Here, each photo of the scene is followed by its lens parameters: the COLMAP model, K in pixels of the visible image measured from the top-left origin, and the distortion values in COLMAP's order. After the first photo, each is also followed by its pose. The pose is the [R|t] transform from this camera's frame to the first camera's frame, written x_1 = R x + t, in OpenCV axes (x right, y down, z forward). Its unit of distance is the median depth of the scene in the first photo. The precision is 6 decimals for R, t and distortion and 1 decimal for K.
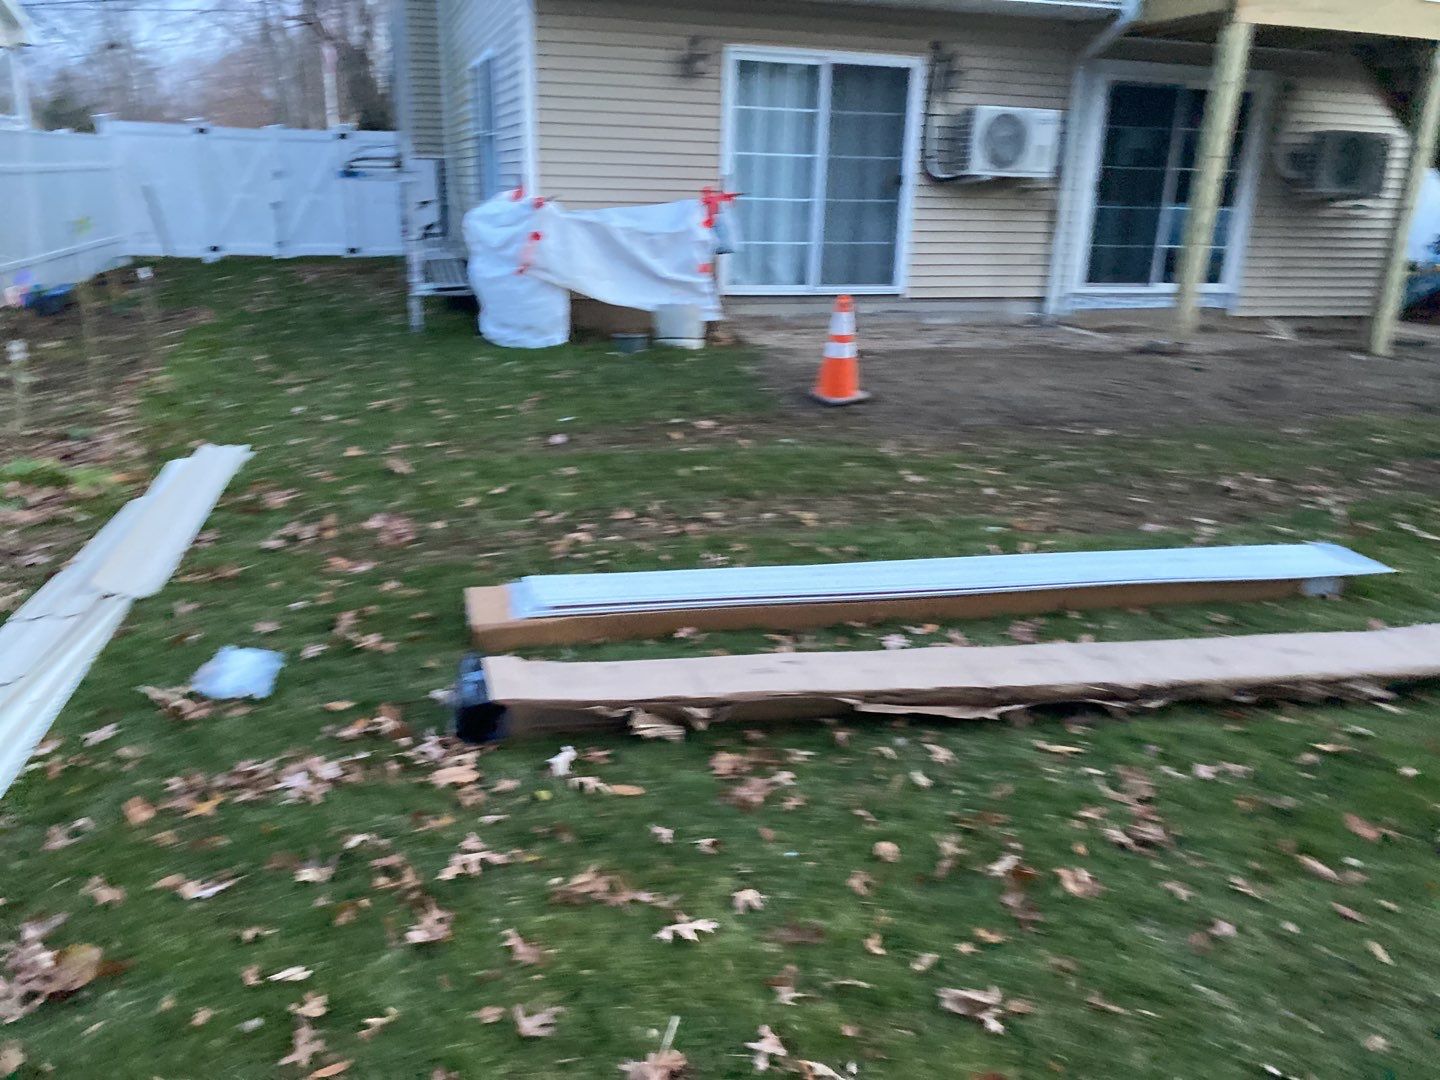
lens RADIAL K [[1098.9, 0, 715.9], [0, 1098.9, 538.4], [0, 0, 1]] dist [0.049297, -0.070961]
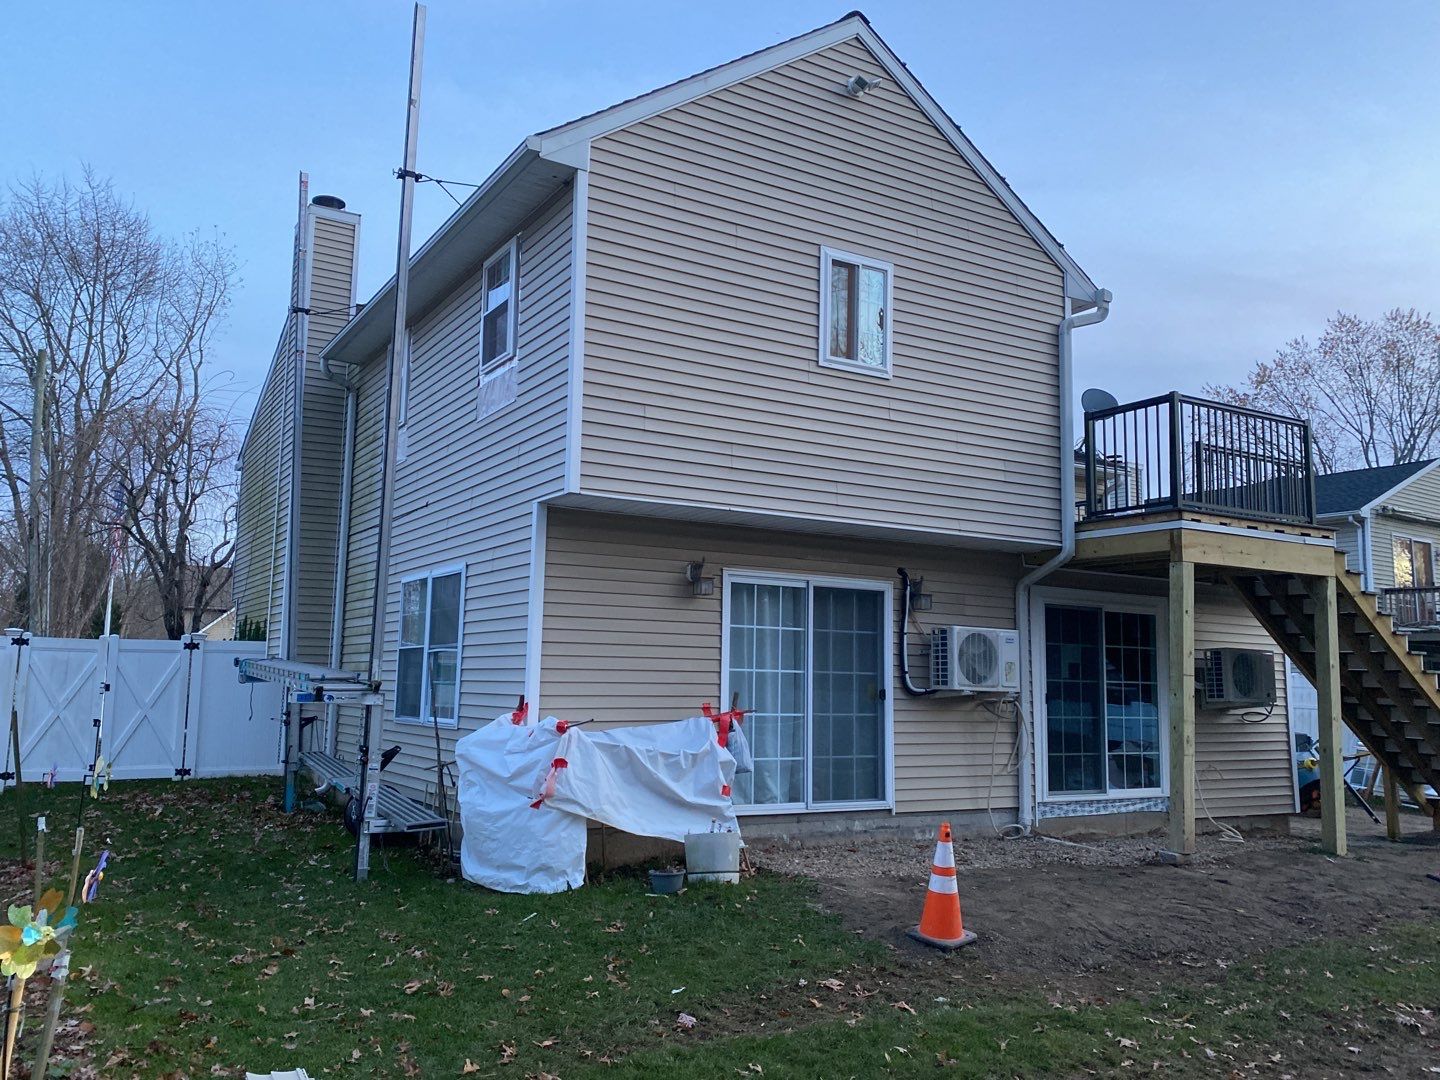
lens RADIAL K [[1154.3, 0, 724.4], [0, 1154.3, 535.9], [0, 0, 1]] dist [0.060264, -0.004748]
pose [[0.969923, 0.023715, 0.242252, -0.231065], [0.078842, 0.910980, -0.404844, -0.044113], [-0.230288, 0.411767, 0.881712, 0.055036]]
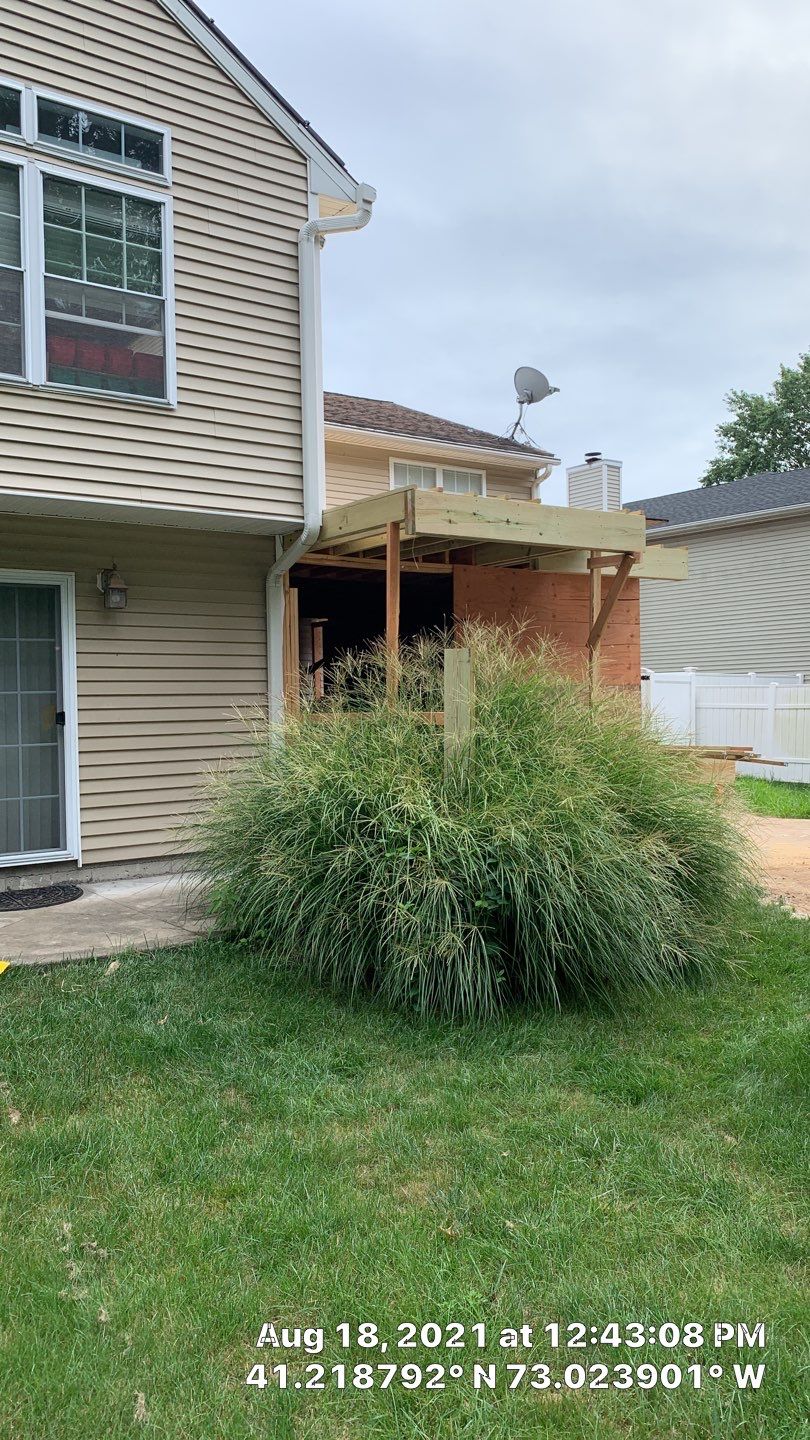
lens RADIAL K [[1075.1, 0, 405.0], [0, 1075.1, 720.0], [0, 0, 1]] dist [0.009591, -0.000312]
pose [[0.950057, -0.045423, 0.308752, 0.165574], [0.128793, 0.958237, -0.255331, -0.099845], [-0.284260, 0.282344, 0.916230, 0.240252]]
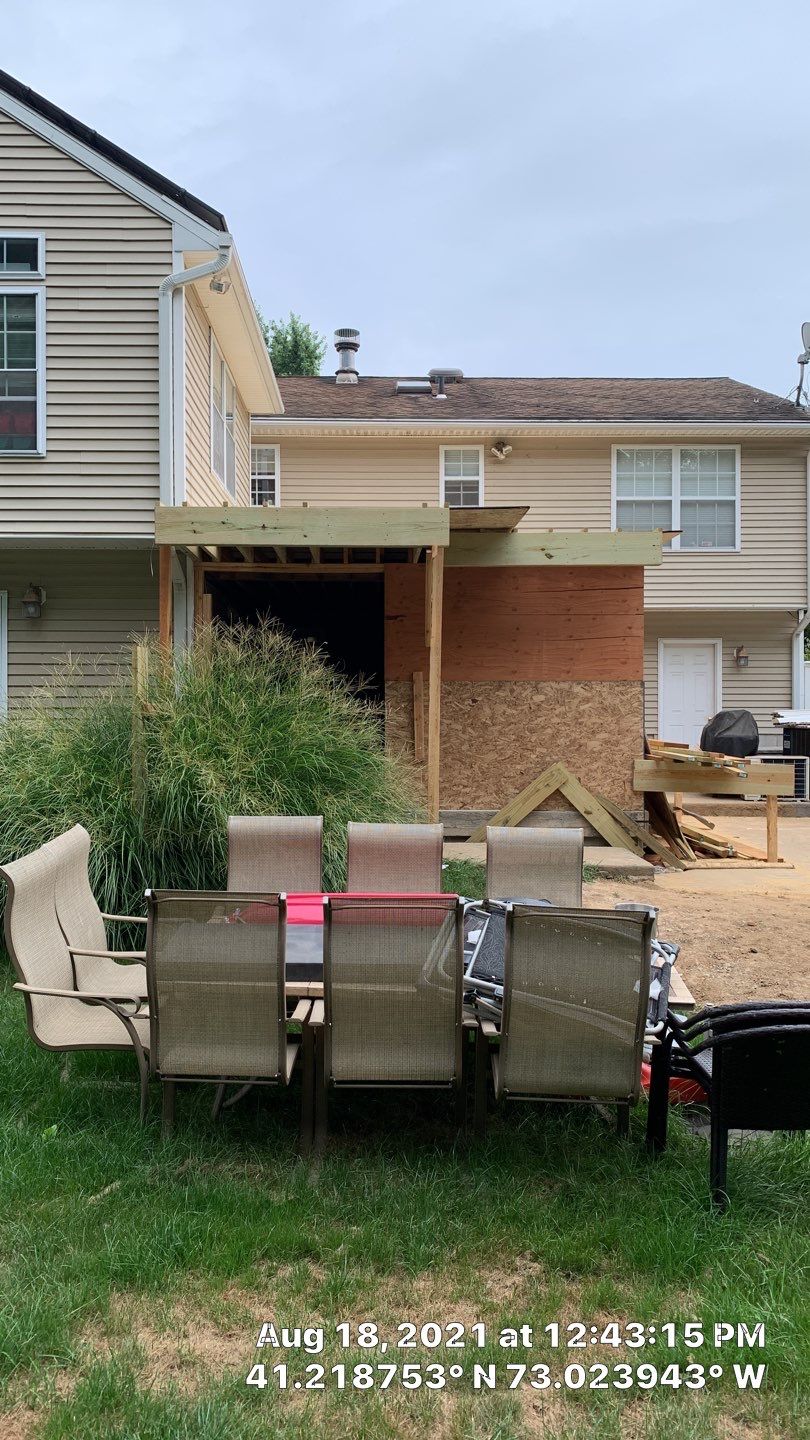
lens RADIAL K [[1075.1, 0, 405.0], [0, 1075.1, 720.0], [0, 0, 1]] dist [0.009591, -0.000312]
pose [[0.963929, -0.019292, -0.265460, 0.792320], [-0.055652, 0.960715, -0.271899, -0.063372], [0.260277, 0.276865, 0.924988, 0.191807]]
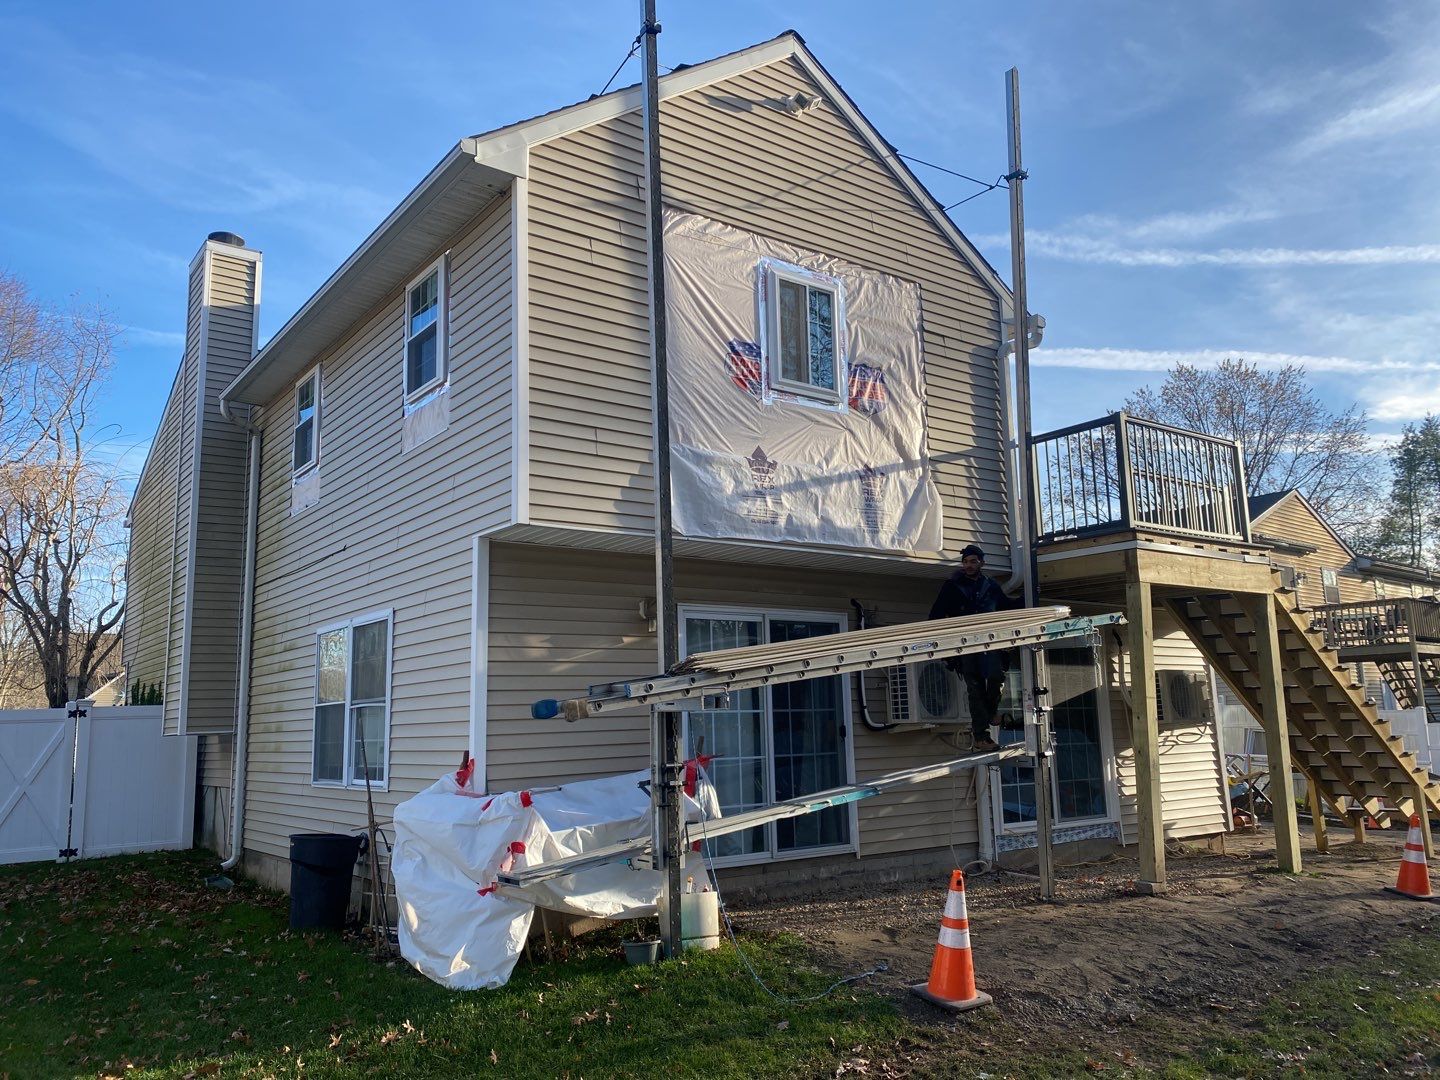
lens RADIAL K [[1091.9, 0, 717.0], [0, 1091.9, 542.3], [0, 0, 1]] dist [0.044080, -0.003264]
pose [[0.941786, 0.006752, 0.336144, -0.256588], [0.147150, 0.890677, -0.430165, -0.081117], [-0.302300, 0.454587, 0.837834, 0.171098]]
